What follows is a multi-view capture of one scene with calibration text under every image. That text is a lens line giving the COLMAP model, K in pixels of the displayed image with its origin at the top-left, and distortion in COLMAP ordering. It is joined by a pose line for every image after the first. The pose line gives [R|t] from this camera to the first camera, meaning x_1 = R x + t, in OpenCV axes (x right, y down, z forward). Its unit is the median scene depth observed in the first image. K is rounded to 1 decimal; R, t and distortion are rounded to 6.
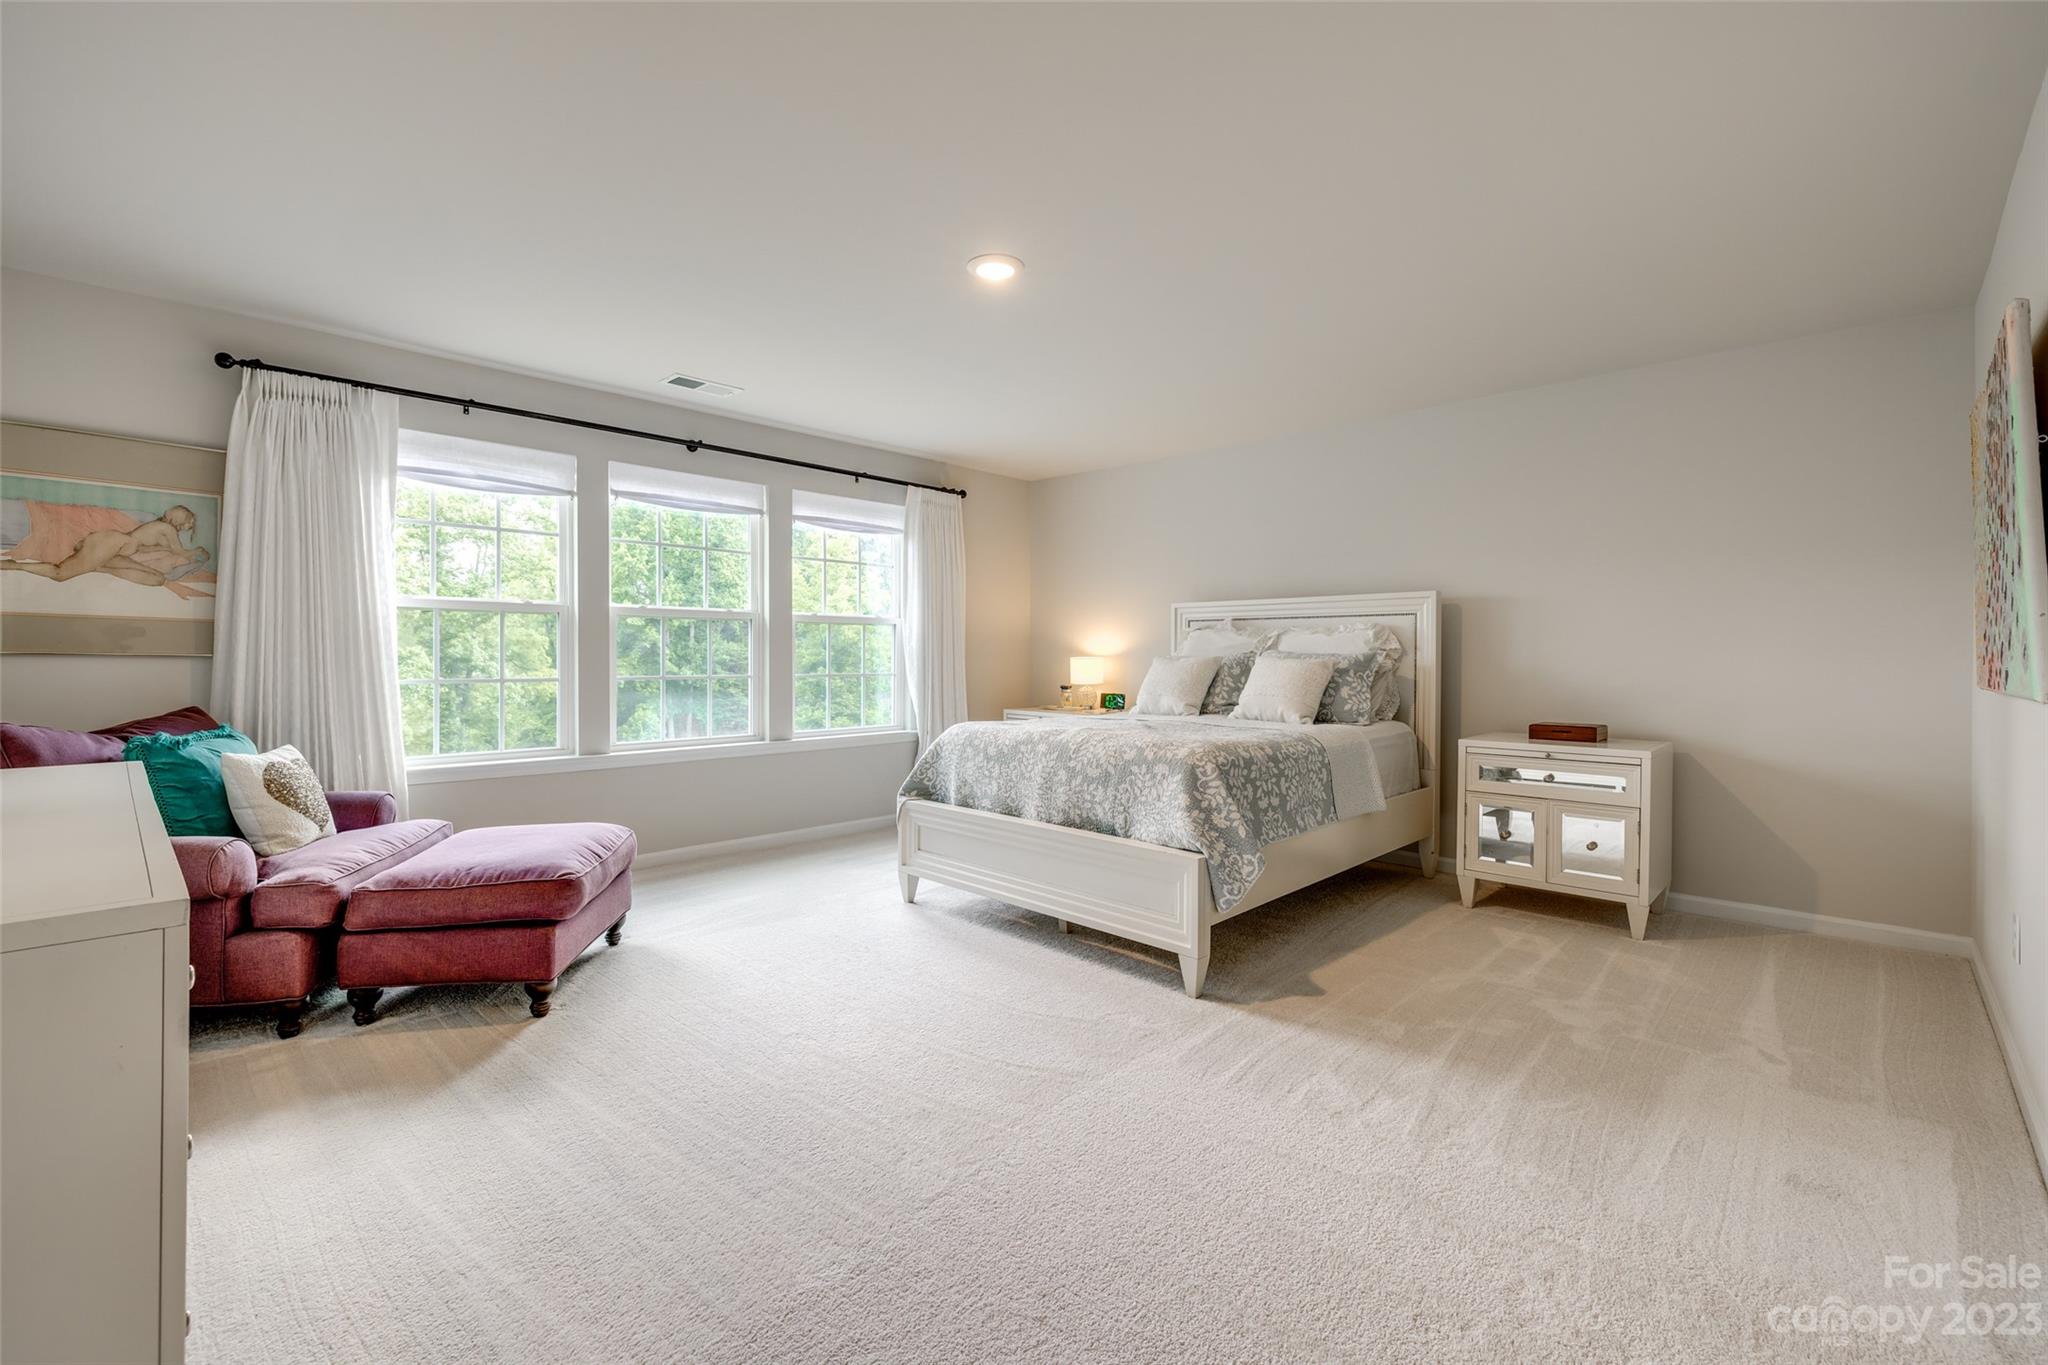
lens RADIAL K [[864.9, 0, 1023.6], [0, 864.9, 664.7], [0, 0, 1]] dist [0.000486, 0.000136]
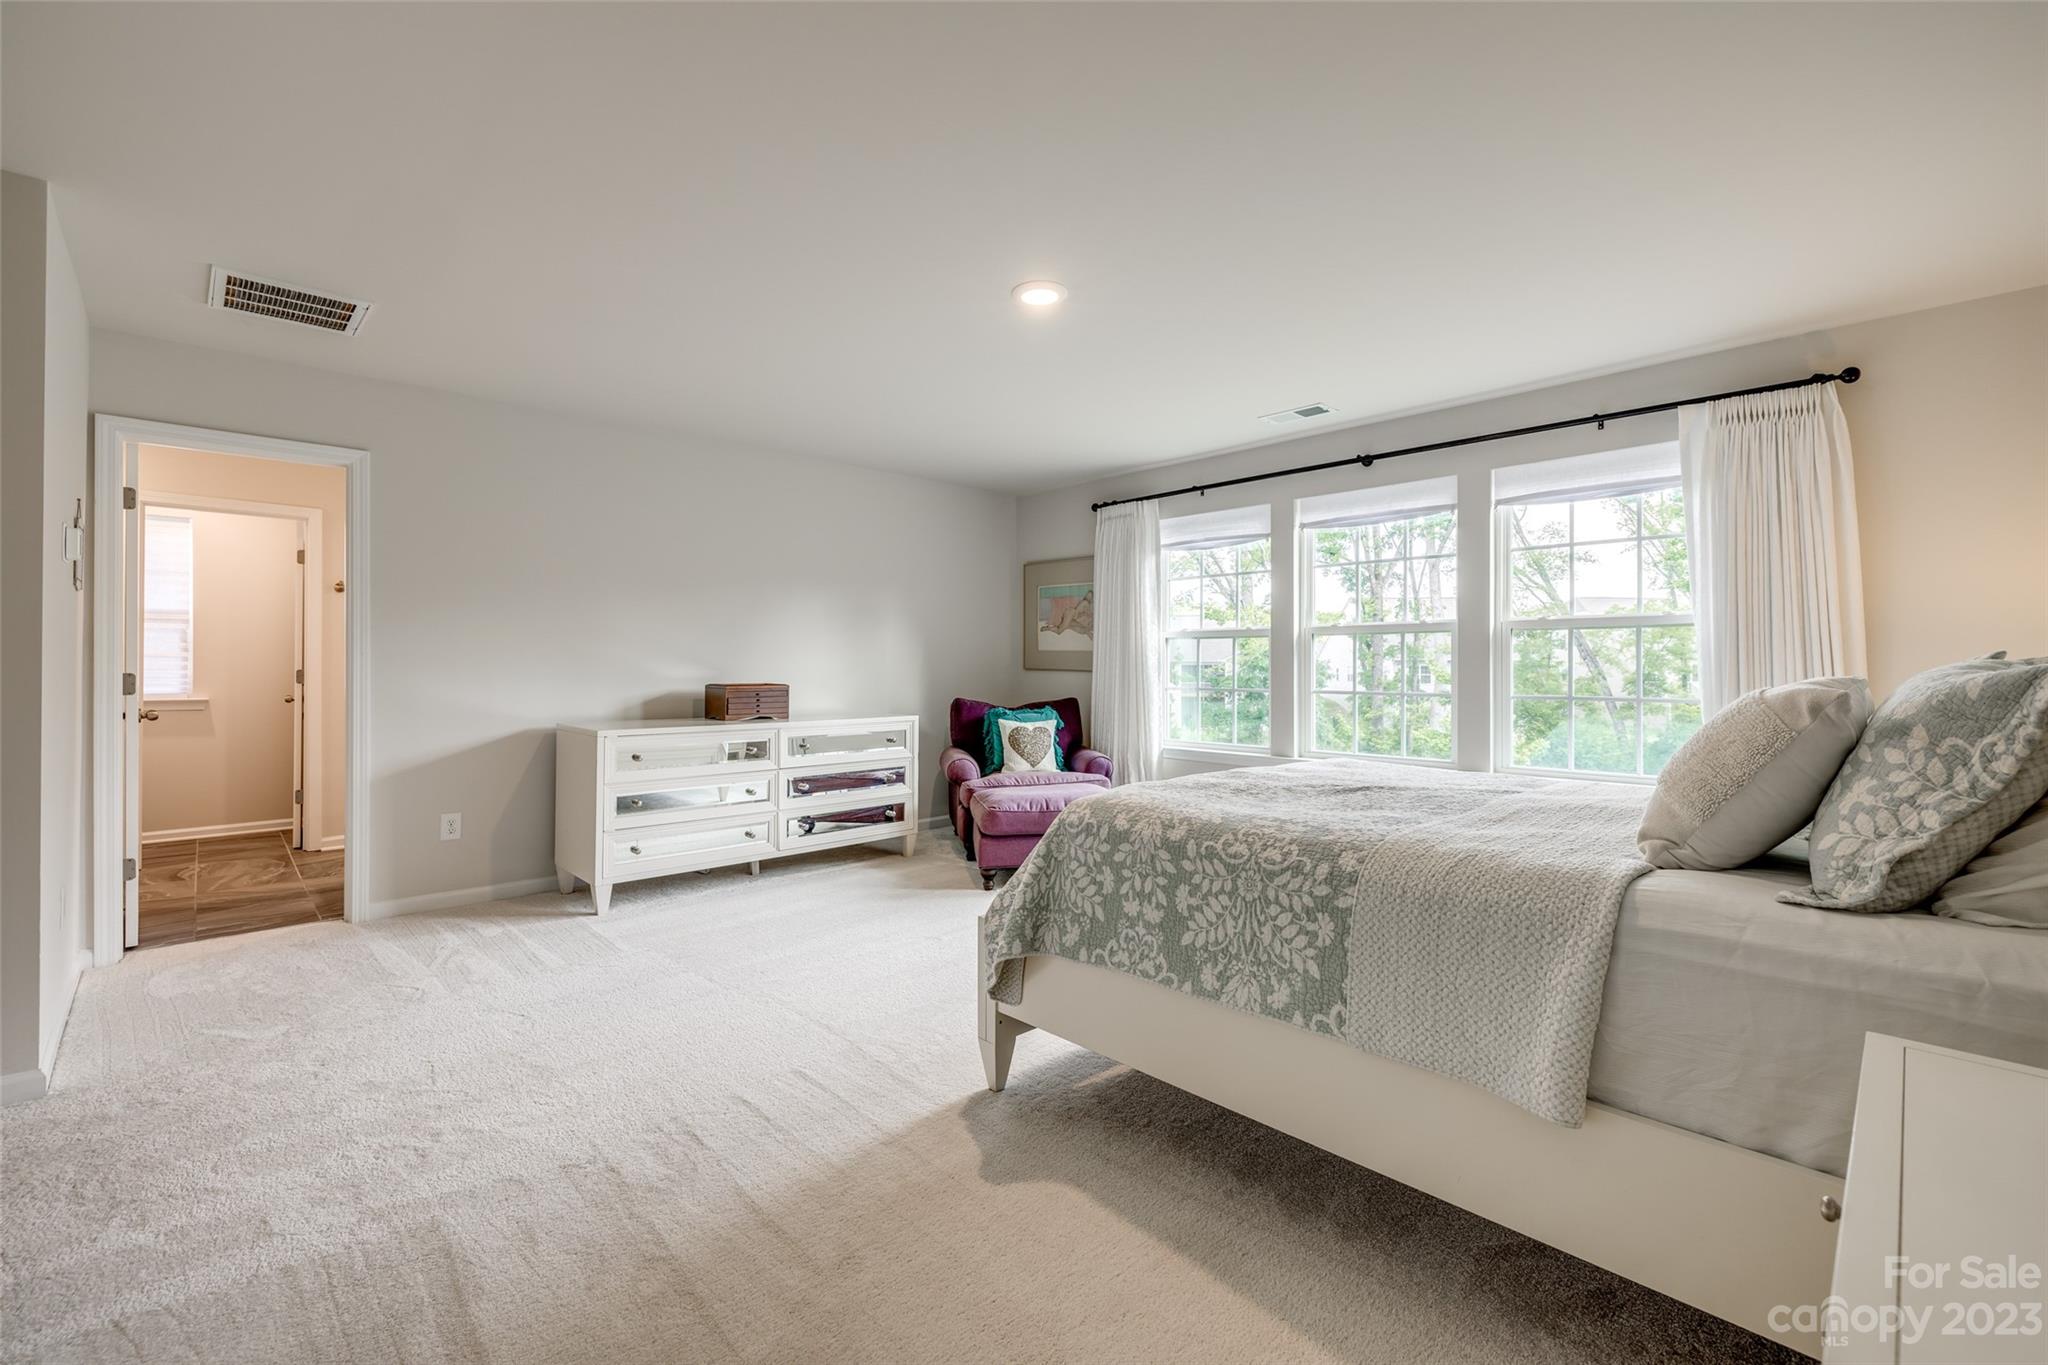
lens RADIAL K [[864.9, 0, 1023.6], [0, 864.9, 664.7], [0, 0, 1]] dist [0.000486, 0.000136]
pose [[-0.032238, -0.004521, -0.999470, 0.842519], [-0.011210, 0.999929, -0.004162, -0.012910], [0.999417, 0.011070, -0.032286, 0.867092]]
